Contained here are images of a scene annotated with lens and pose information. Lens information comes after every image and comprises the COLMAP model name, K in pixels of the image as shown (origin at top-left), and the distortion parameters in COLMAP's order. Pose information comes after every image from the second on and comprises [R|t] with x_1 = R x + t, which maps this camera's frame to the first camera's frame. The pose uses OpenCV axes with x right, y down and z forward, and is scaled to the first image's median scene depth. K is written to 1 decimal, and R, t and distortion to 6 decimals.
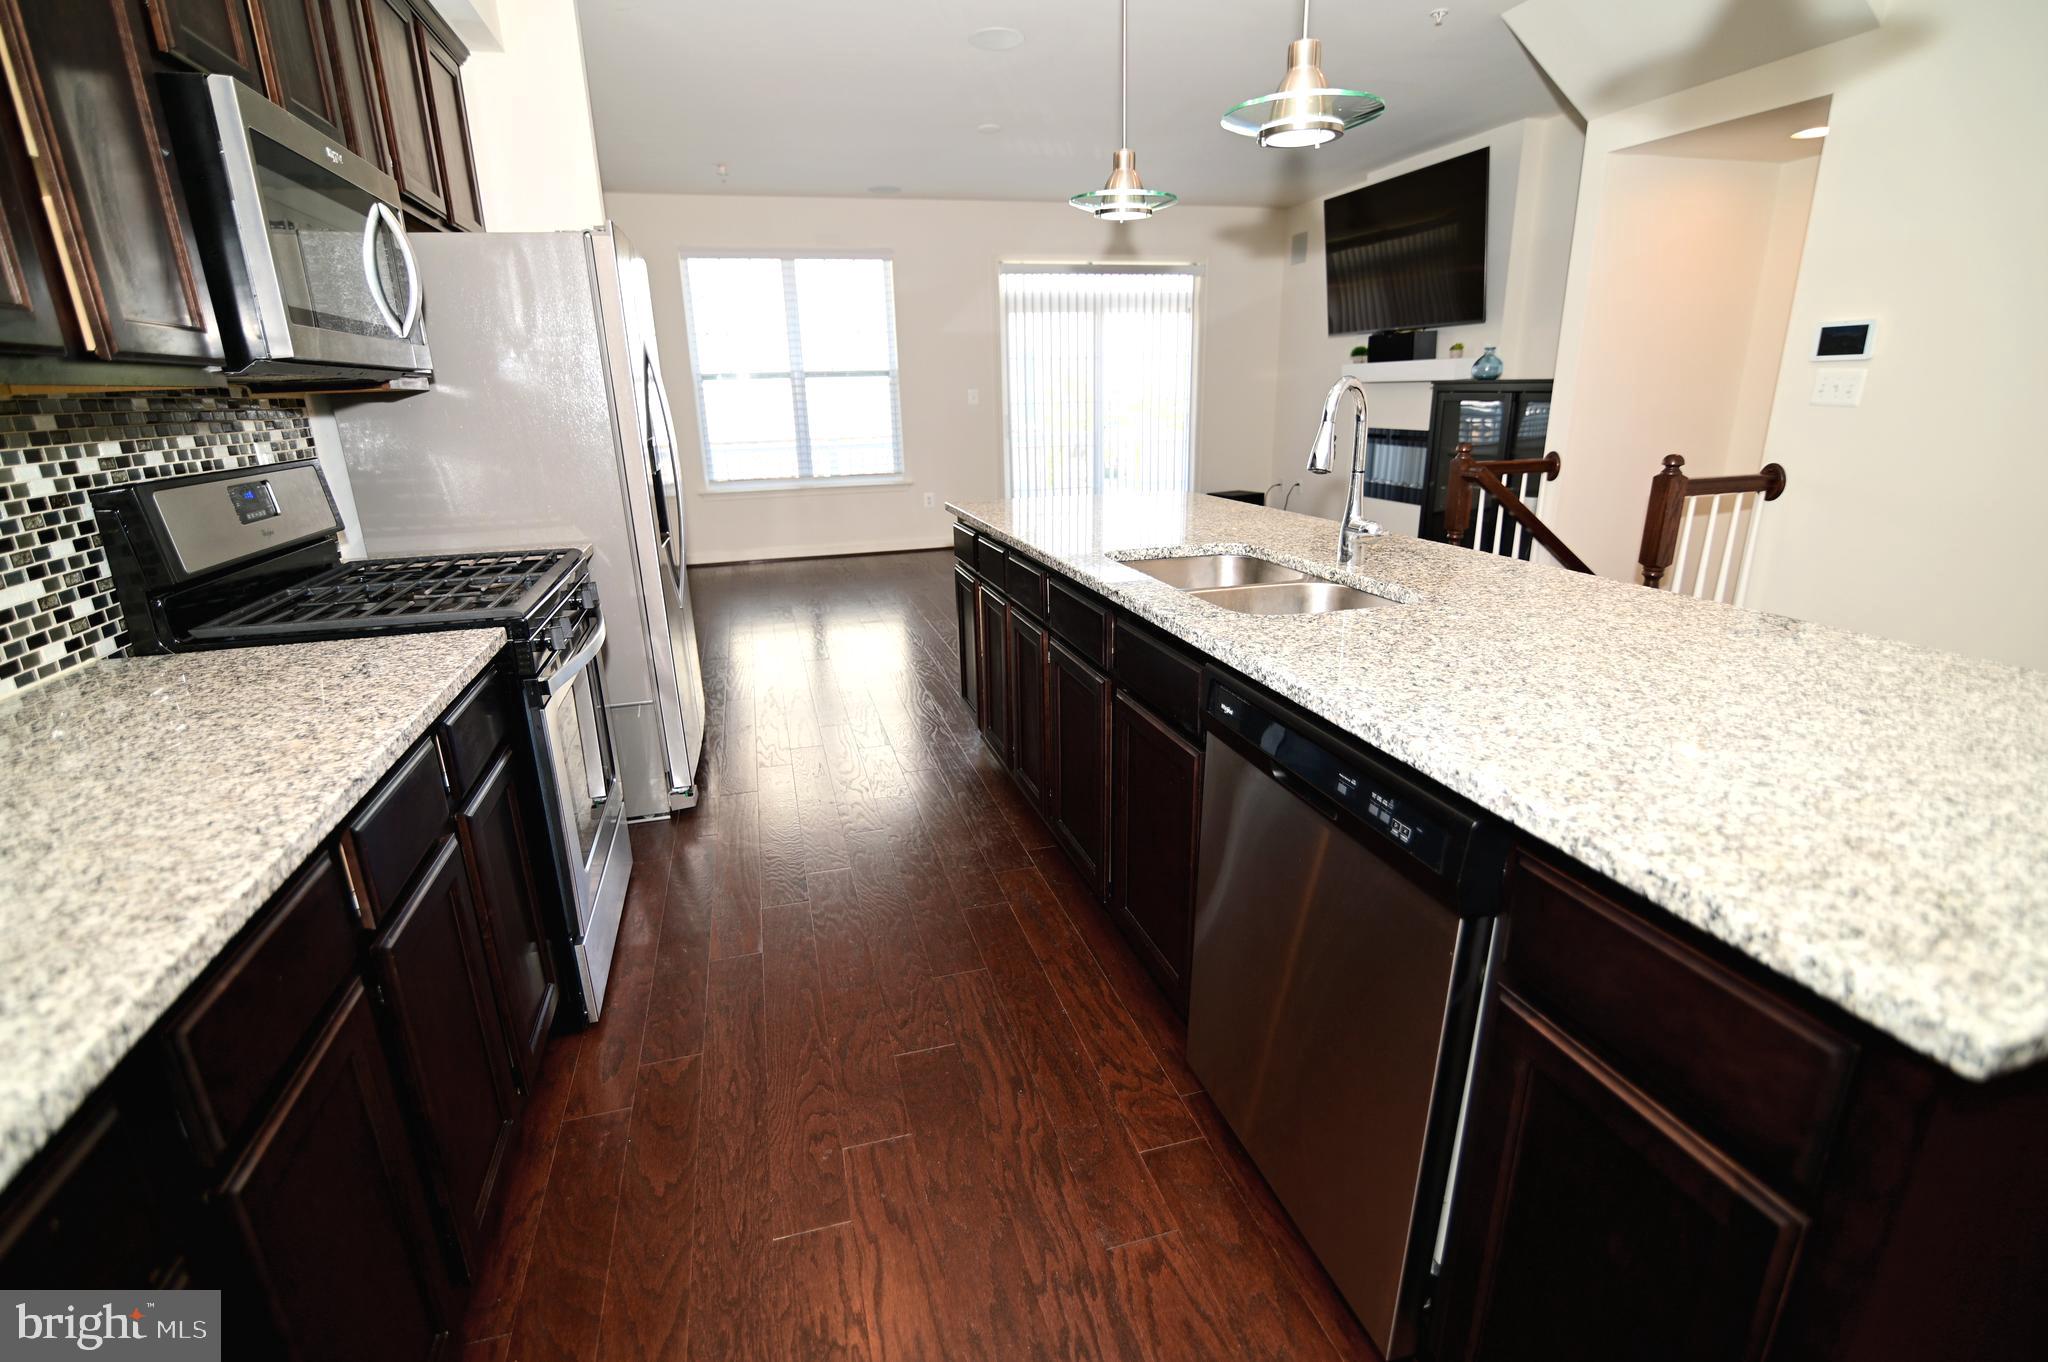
lens RADIAL K [[934.8, 0, 1012.6], [0, 934.8, 686.3], [0, 0, 1]] dist [-0.021952, 0.002270]
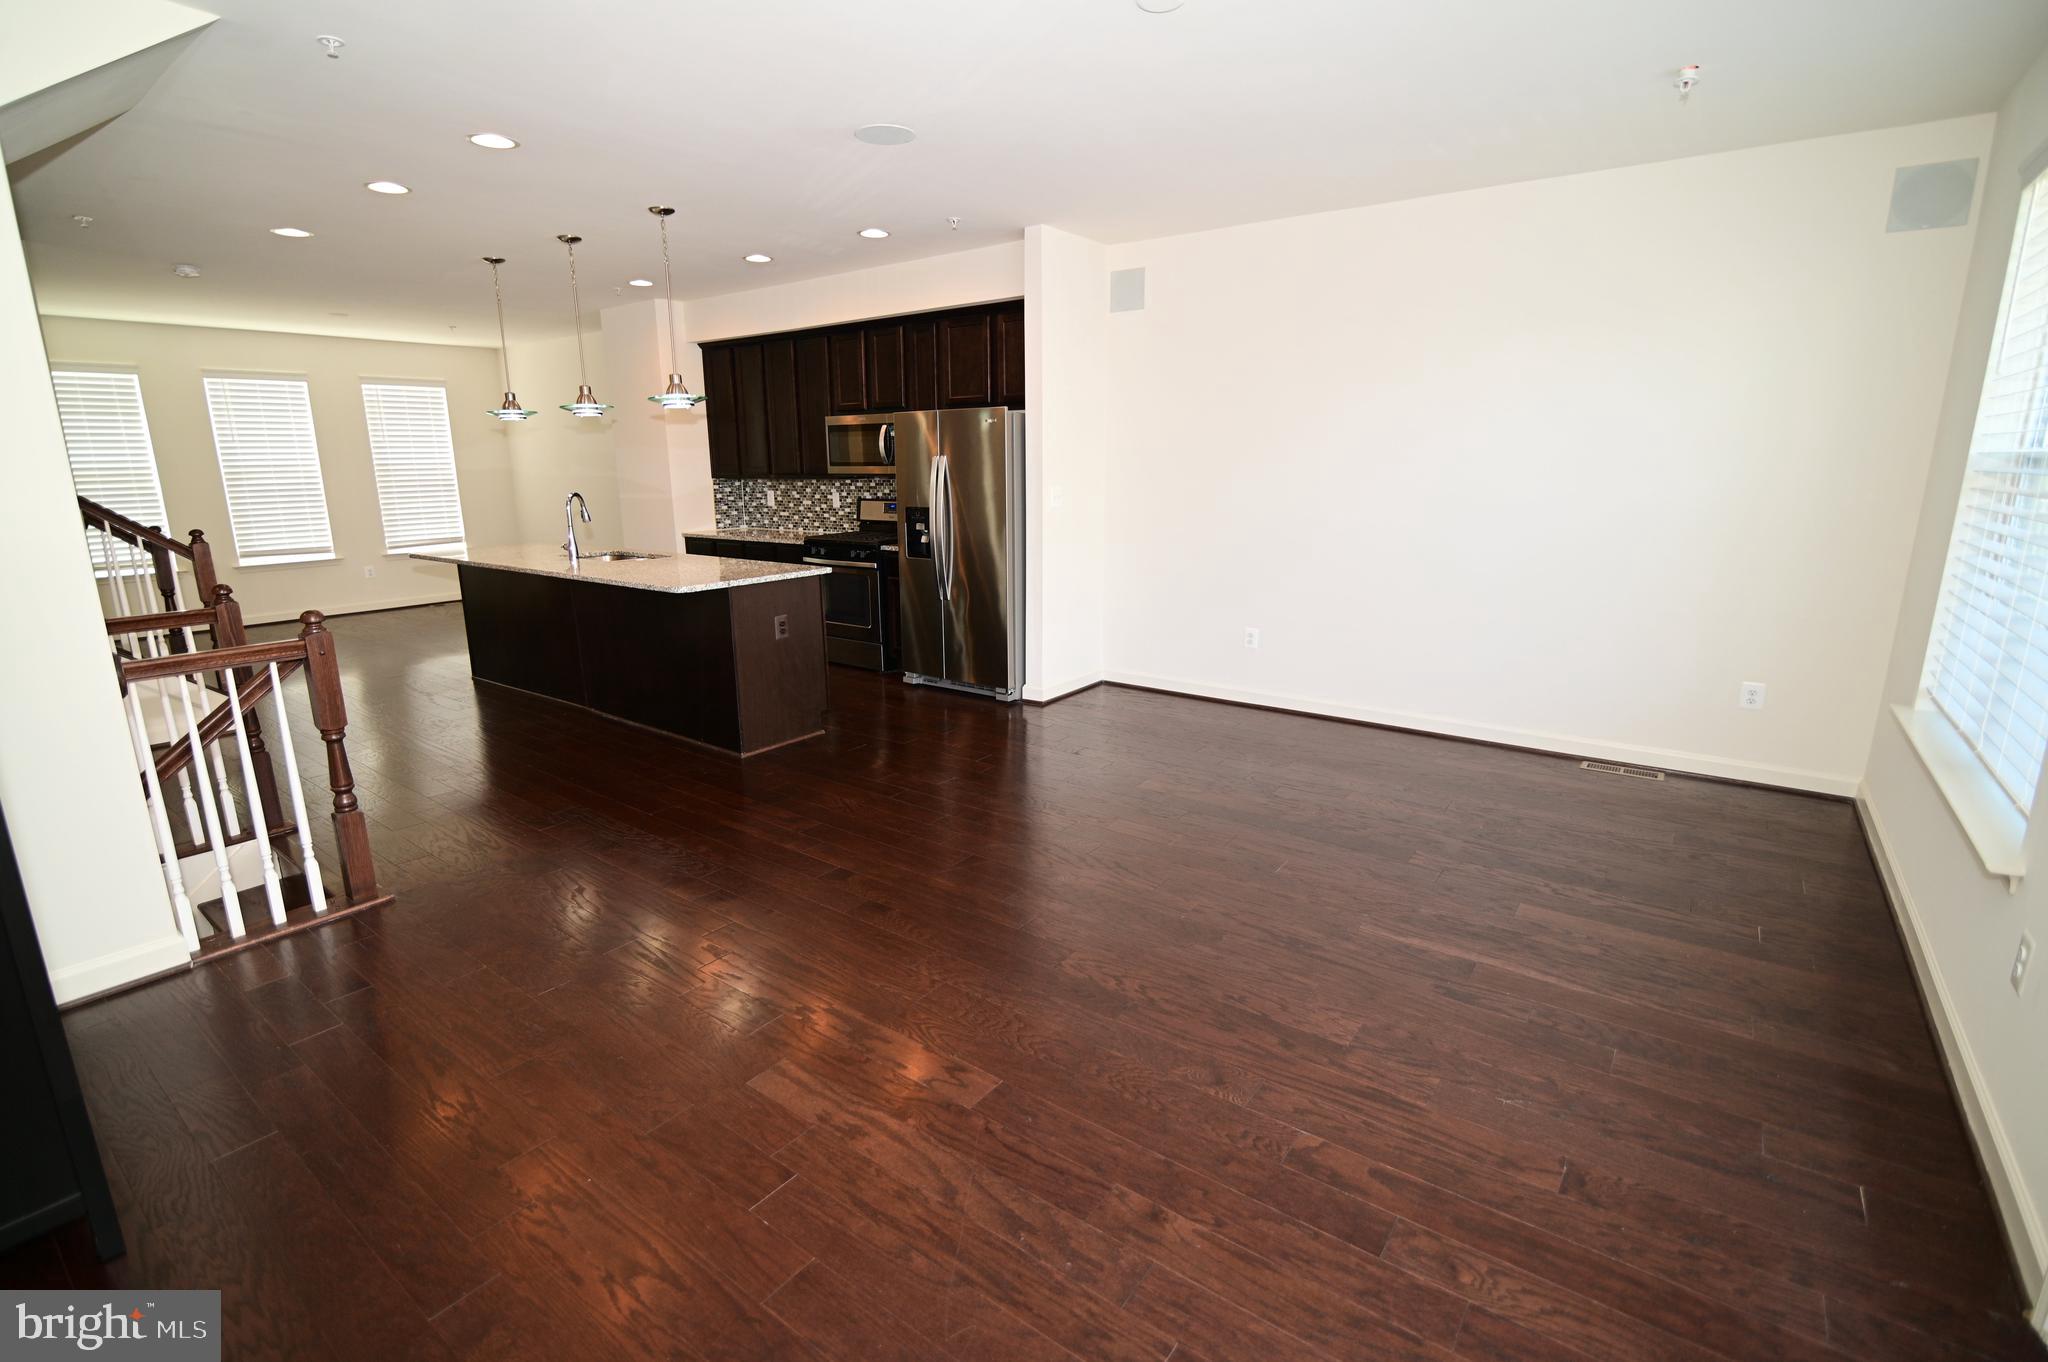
lens RADIAL K [[934.8, 0, 1019.1], [0, 934.8, 680.7], [0, 0, 1]] dist [-0.021952, 0.002270]
pose [[-0.790291, 0.172299, -0.588008, 0.654597], [-0.158635, 0.869396, 0.467959, -0.858948], [0.591840, 0.463102, -0.659743, 2.455071]]
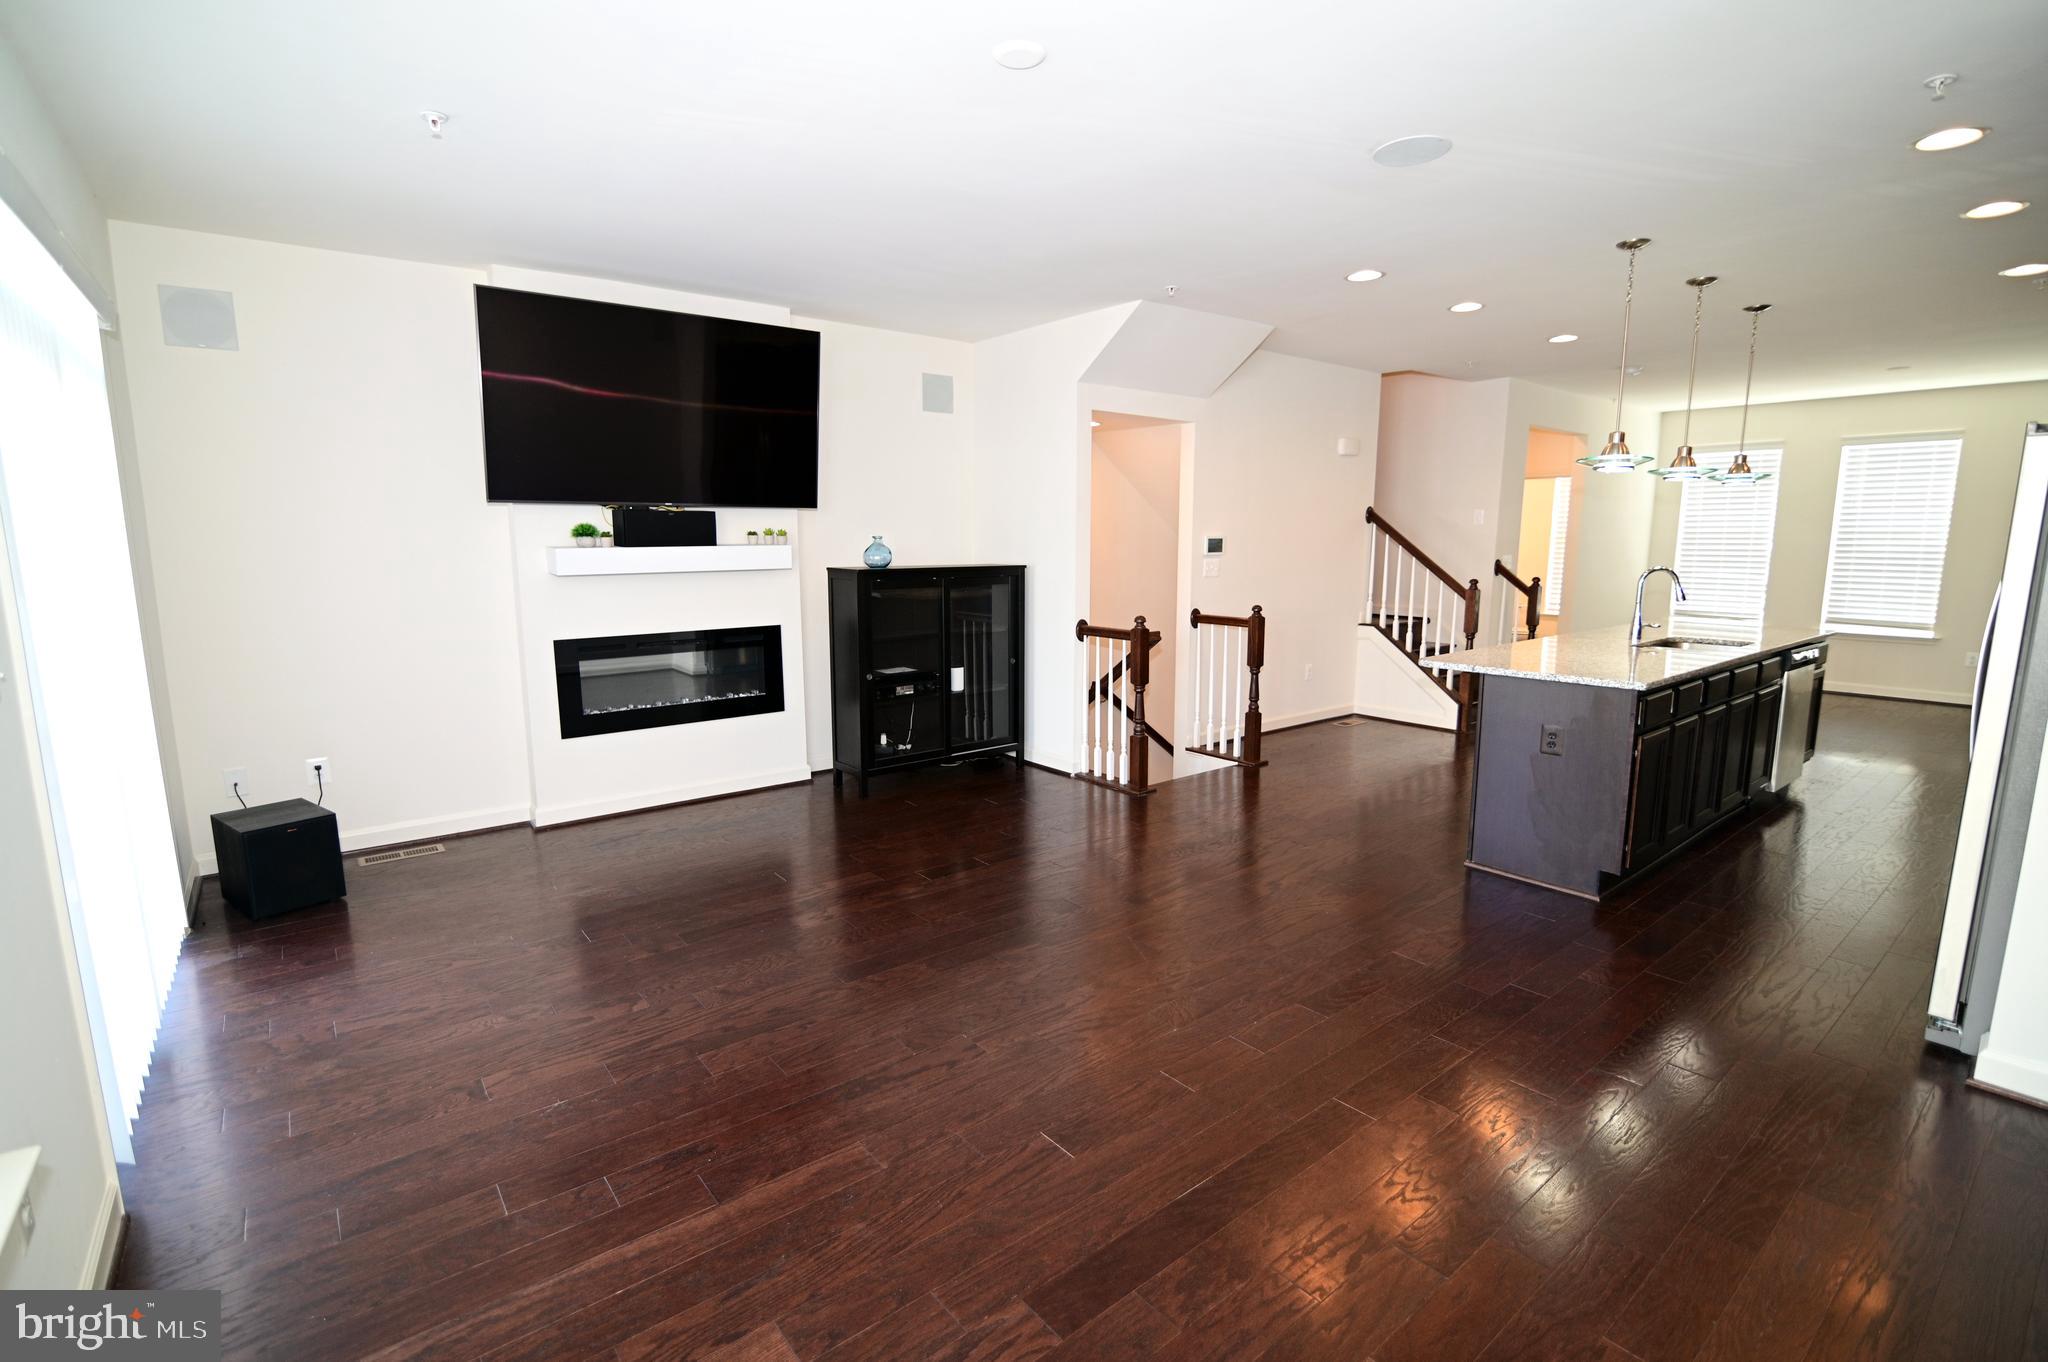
lens RADIAL K [[934.8, 0, 1020.0], [0, 934.8, 687.9], [0, 0, 1]] dist [-0.021952, 0.002270]
pose [[-0.389364, -0.122598, 0.912888, -0.820399], [0.291429, 0.923789, 0.248362, -0.720304], [-0.873765, 0.362745, -0.323962, 2.142406]]
